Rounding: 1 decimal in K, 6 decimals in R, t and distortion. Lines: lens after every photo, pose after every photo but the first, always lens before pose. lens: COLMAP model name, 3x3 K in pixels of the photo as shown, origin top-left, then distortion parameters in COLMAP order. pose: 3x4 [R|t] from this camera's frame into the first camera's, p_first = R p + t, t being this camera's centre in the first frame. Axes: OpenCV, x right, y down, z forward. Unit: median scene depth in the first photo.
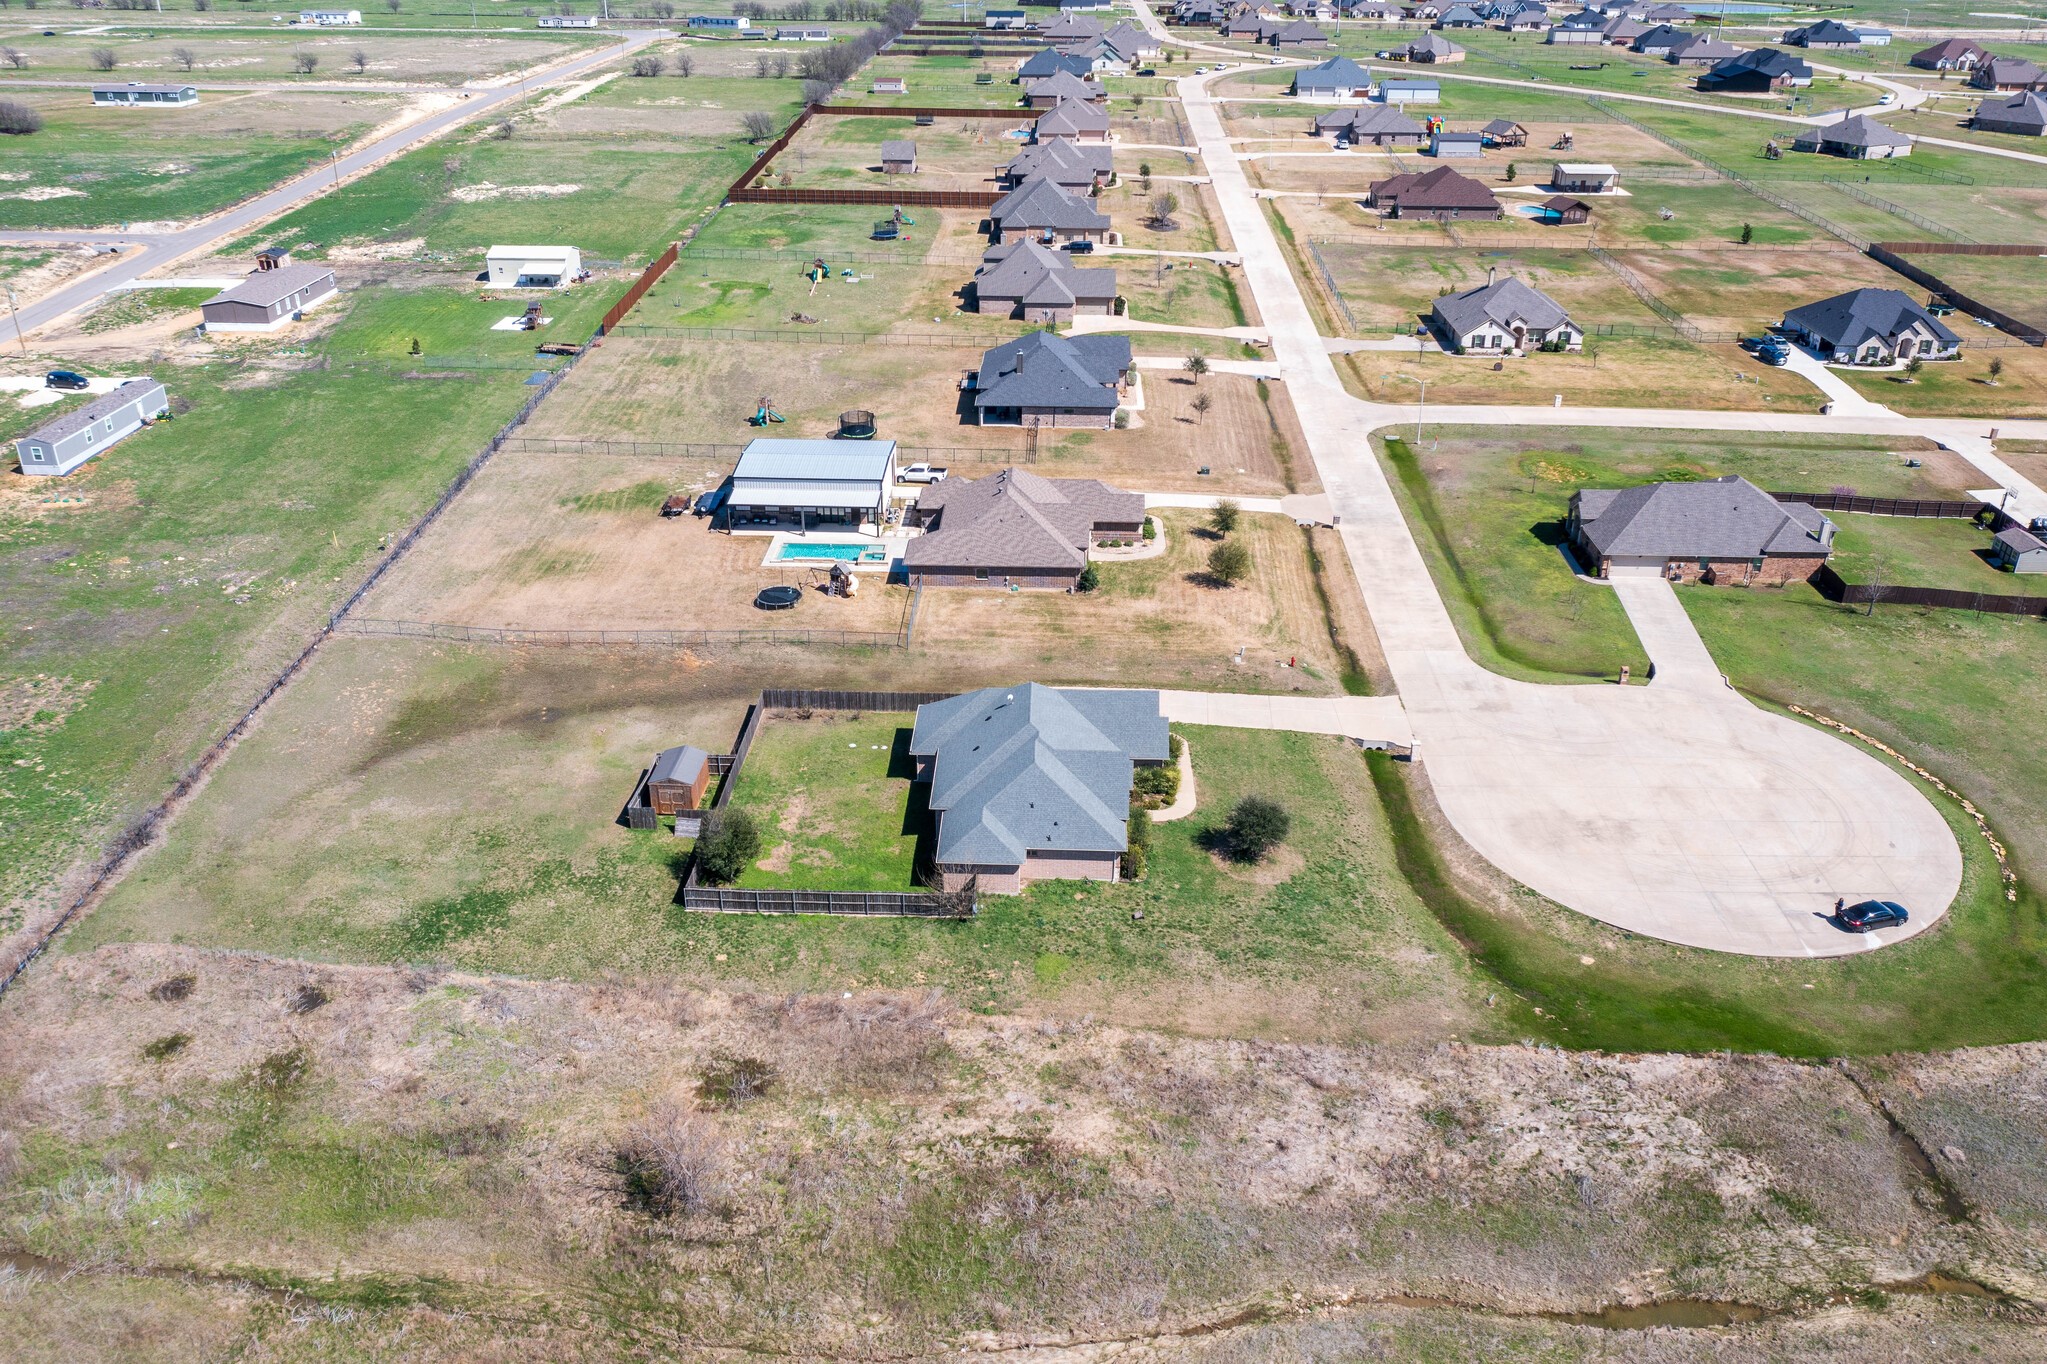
lens RADIAL K [[1601.9, 0, 1023.5], [0, 1601.9, 682.0], [0, 0, 1]] dist [-0.022200, 0.008386]
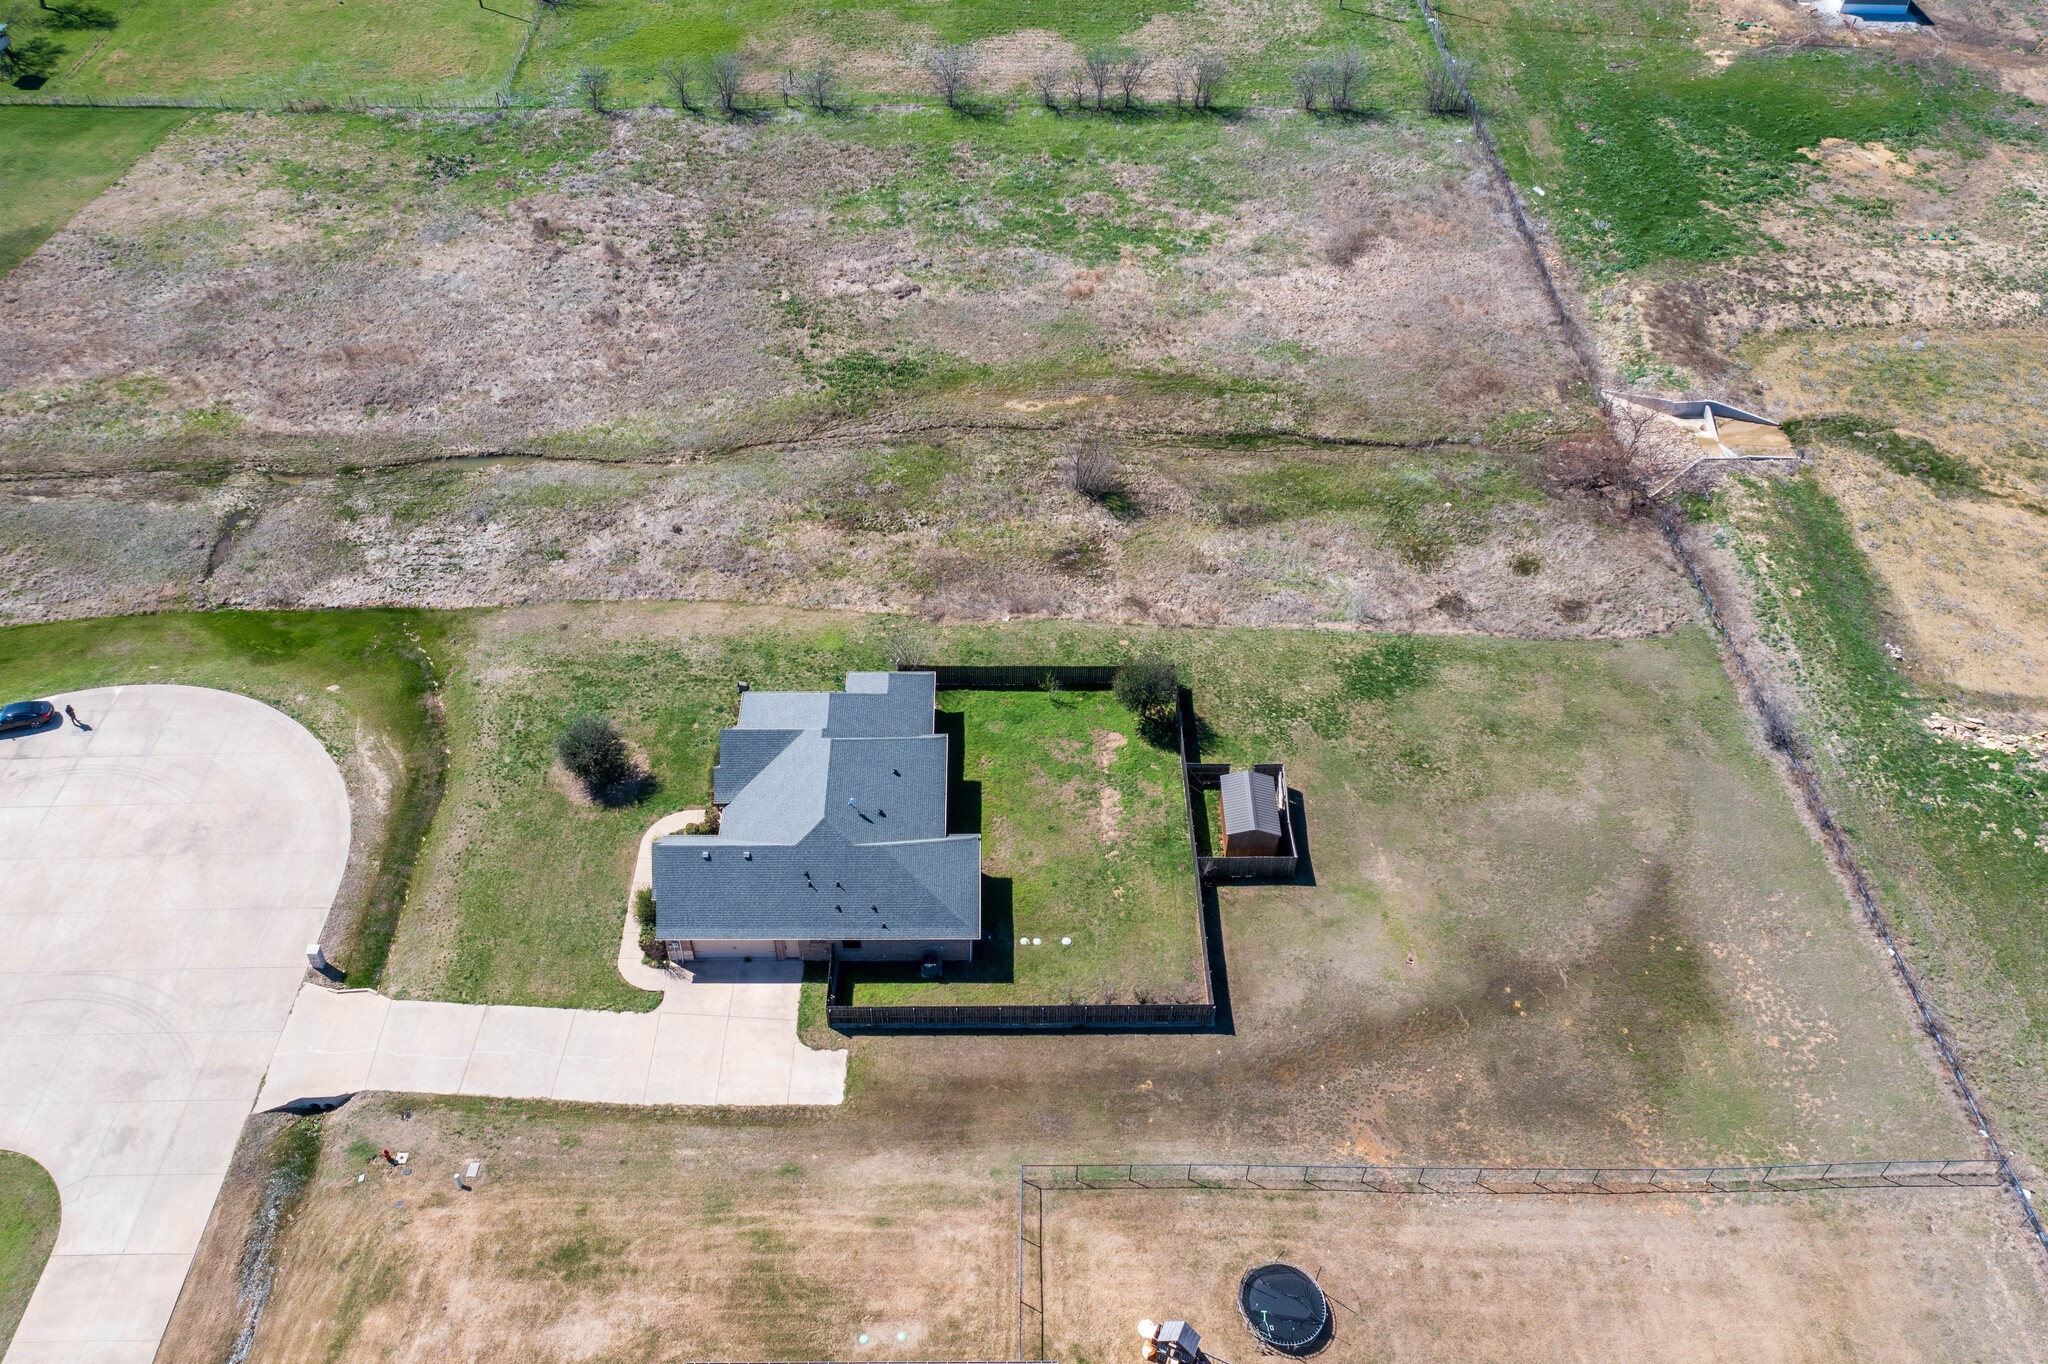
lens RADIAL K [[1602.7, 0, 1024.0], [0, 1602.7, 682.0], [0, 0, 1]] dist [-0.022200, 0.008386]
pose [[-0.998873, 0.020802, -0.042657, -0.066823], [-0.033394, 0.330581, 0.943187, -0.840836], [0.033722, 0.943548, -0.329514, 1.333163]]
